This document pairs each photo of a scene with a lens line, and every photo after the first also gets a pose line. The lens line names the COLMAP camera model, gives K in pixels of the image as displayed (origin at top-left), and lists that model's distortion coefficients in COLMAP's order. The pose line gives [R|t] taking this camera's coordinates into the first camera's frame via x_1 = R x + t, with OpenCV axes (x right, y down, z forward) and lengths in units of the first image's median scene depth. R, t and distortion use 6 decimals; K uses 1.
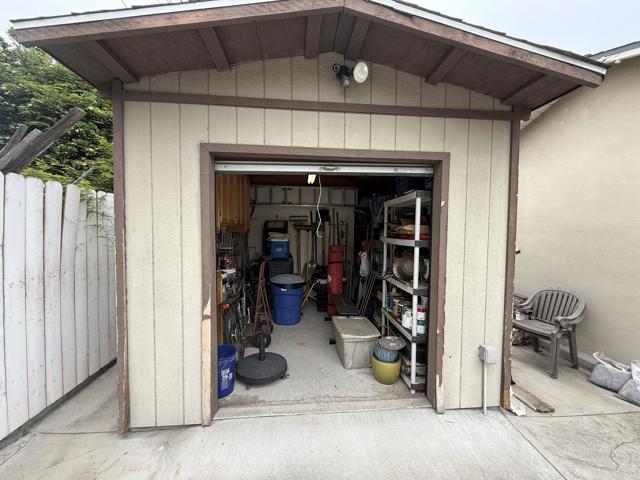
lens RADIAL K [[254.0, 0, 318.5], [0, 254.0, 239.0], [0, 0, 1]] dist [-0.001424, 0.000070]
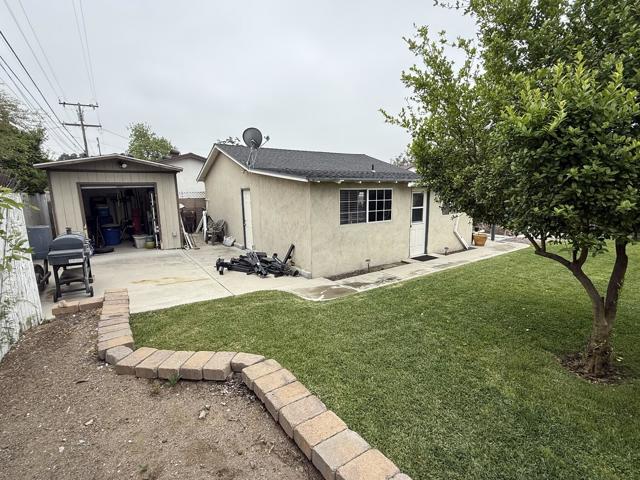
lens RADIAL K [[299.7, 0, 319.7], [0, 299.7, 241.9], [0, 0, 1]] dist [0.000373, 0.000107]
pose [[0.877754, -0.103373, 0.467826, 0.438400], [0.041223, 0.989120, 0.141215, 0.012052], [-0.477334, -0.104666, 0.872466, -3.930659]]
